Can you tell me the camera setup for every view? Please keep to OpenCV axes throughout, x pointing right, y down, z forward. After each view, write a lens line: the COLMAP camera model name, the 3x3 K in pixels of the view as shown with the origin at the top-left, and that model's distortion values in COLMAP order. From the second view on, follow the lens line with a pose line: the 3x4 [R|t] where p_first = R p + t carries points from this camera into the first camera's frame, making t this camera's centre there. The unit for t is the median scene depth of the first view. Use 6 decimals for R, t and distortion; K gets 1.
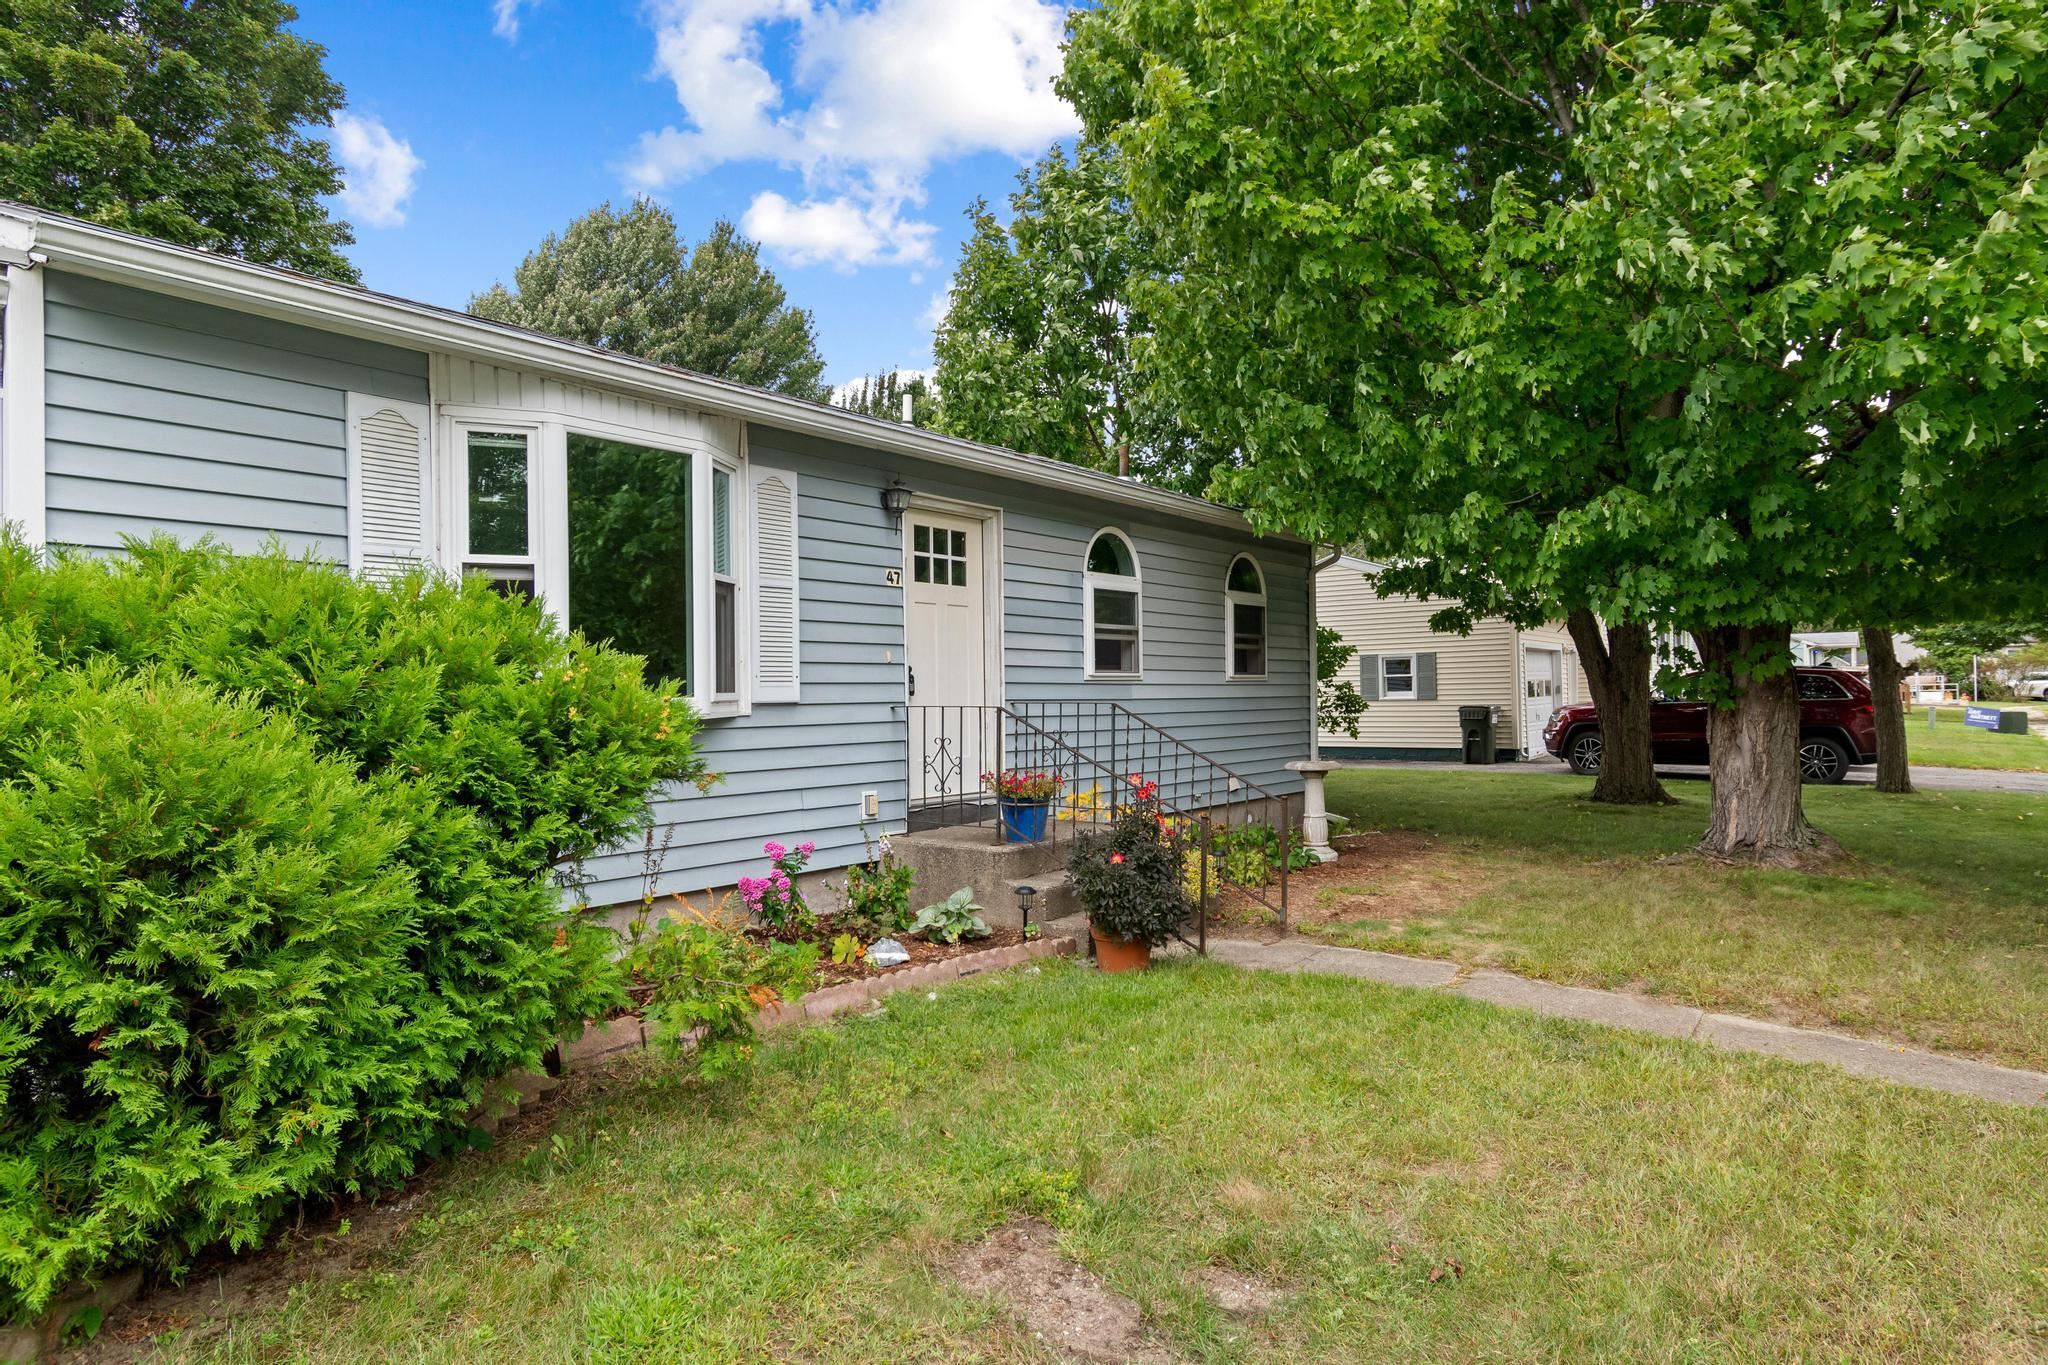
lens RADIAL K [[1185.0, 0, 1046.0], [0, 1185.0, 678.4], [0, 0, 1]] dist [-0.007047, 0.001958]
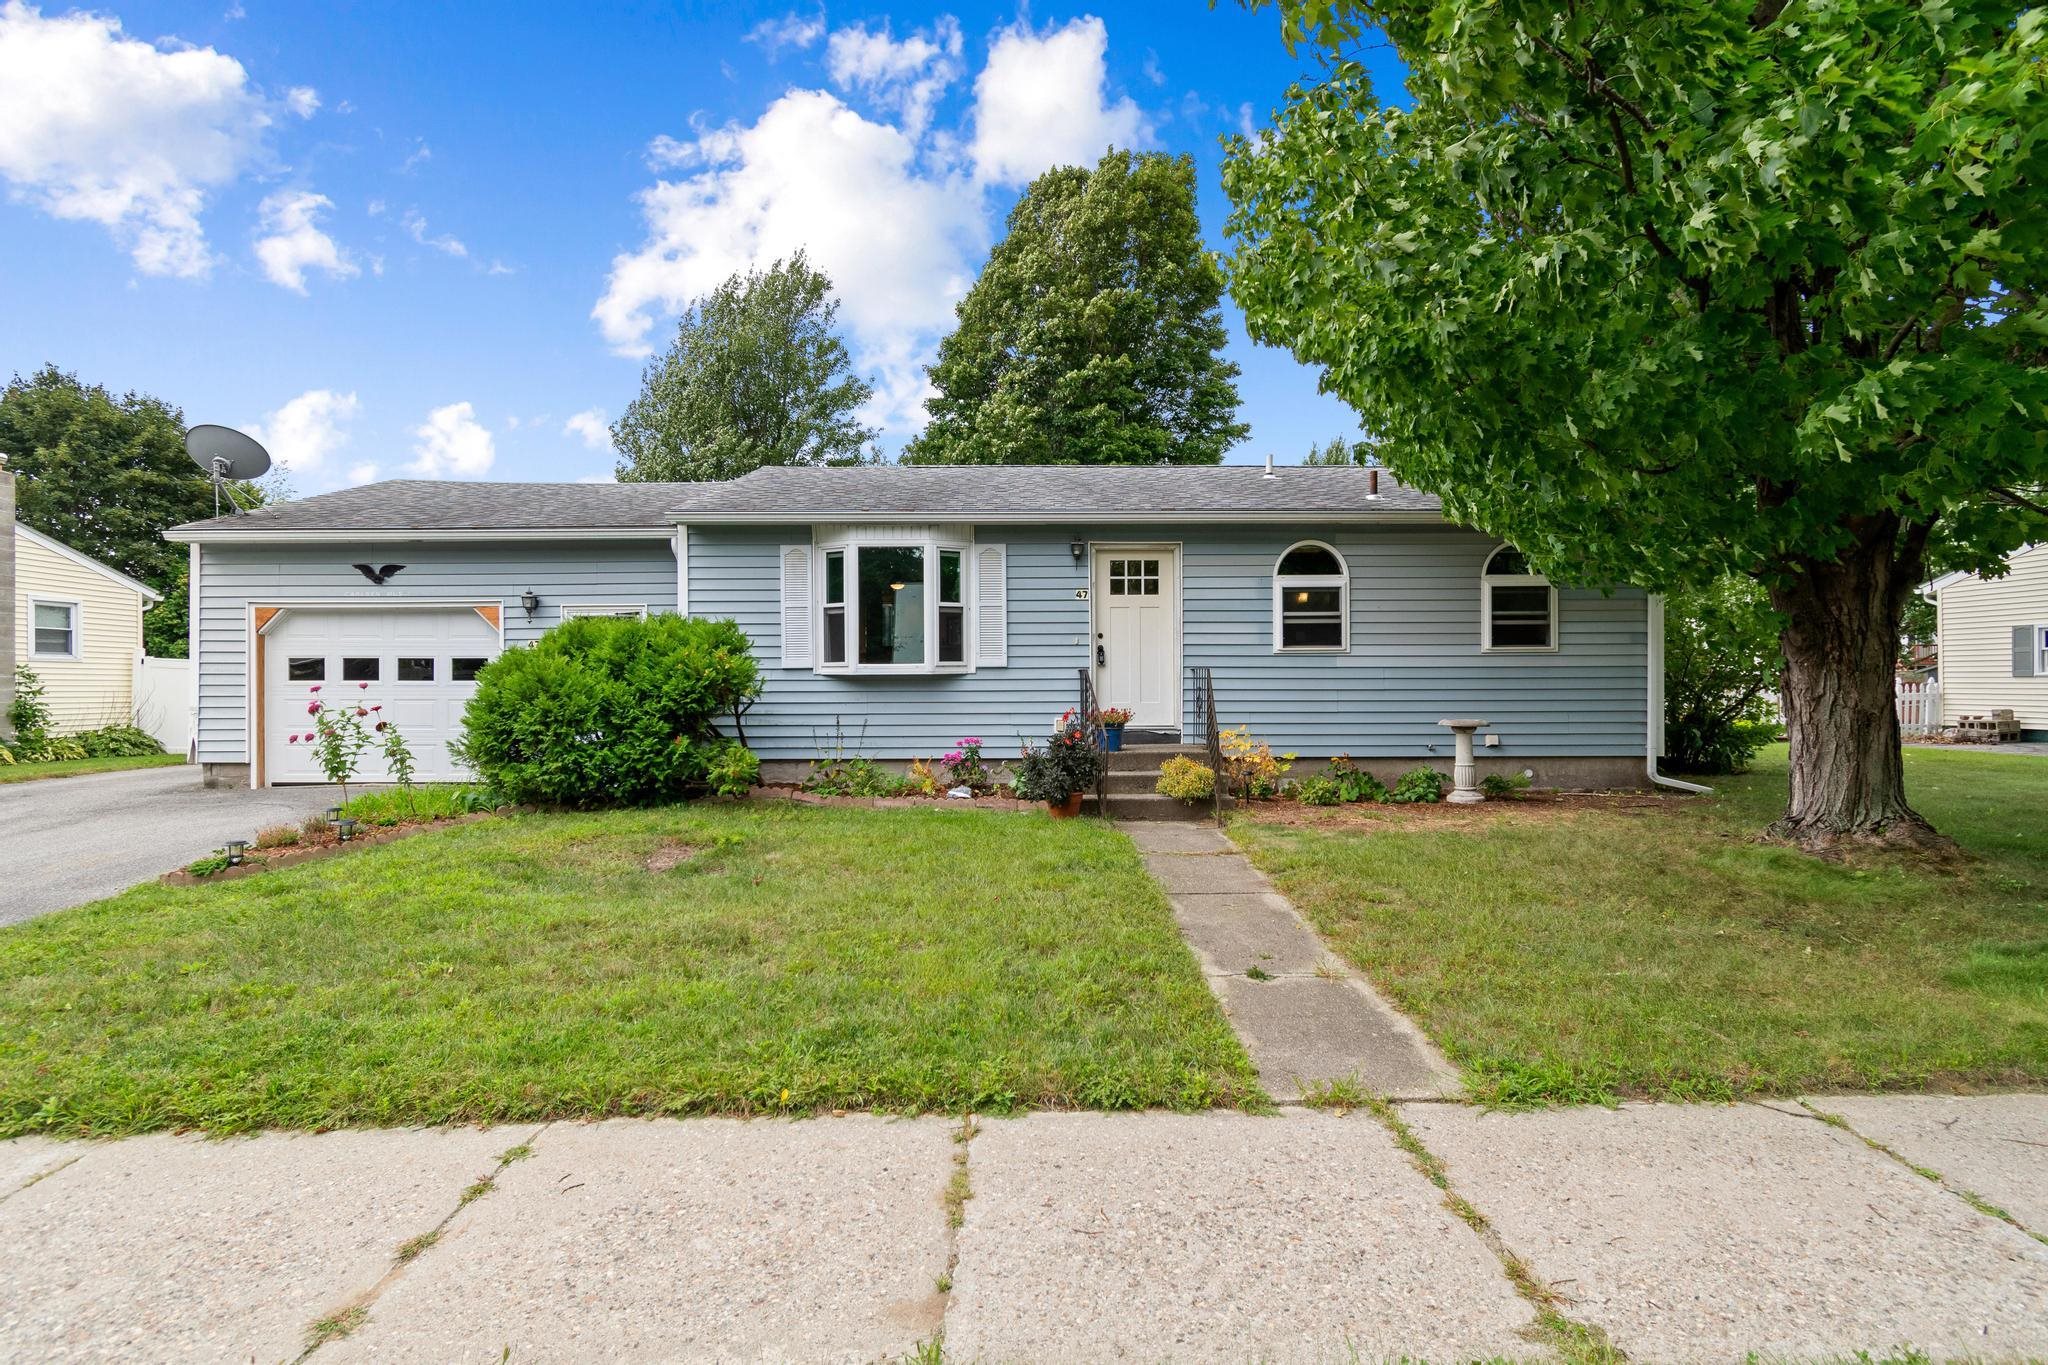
lens RADIAL K [[971.9, 0, 1029.5], [0, 971.9, 664.4], [0, 0, 1]] dist [0.002275, -0.001415]
pose [[0.610496, -0.004220, -0.792008, 0.889303], [0.007602, 0.999971, 0.000531, 0.013564], [0.791983, -0.006345, 0.610510, 0.079344]]
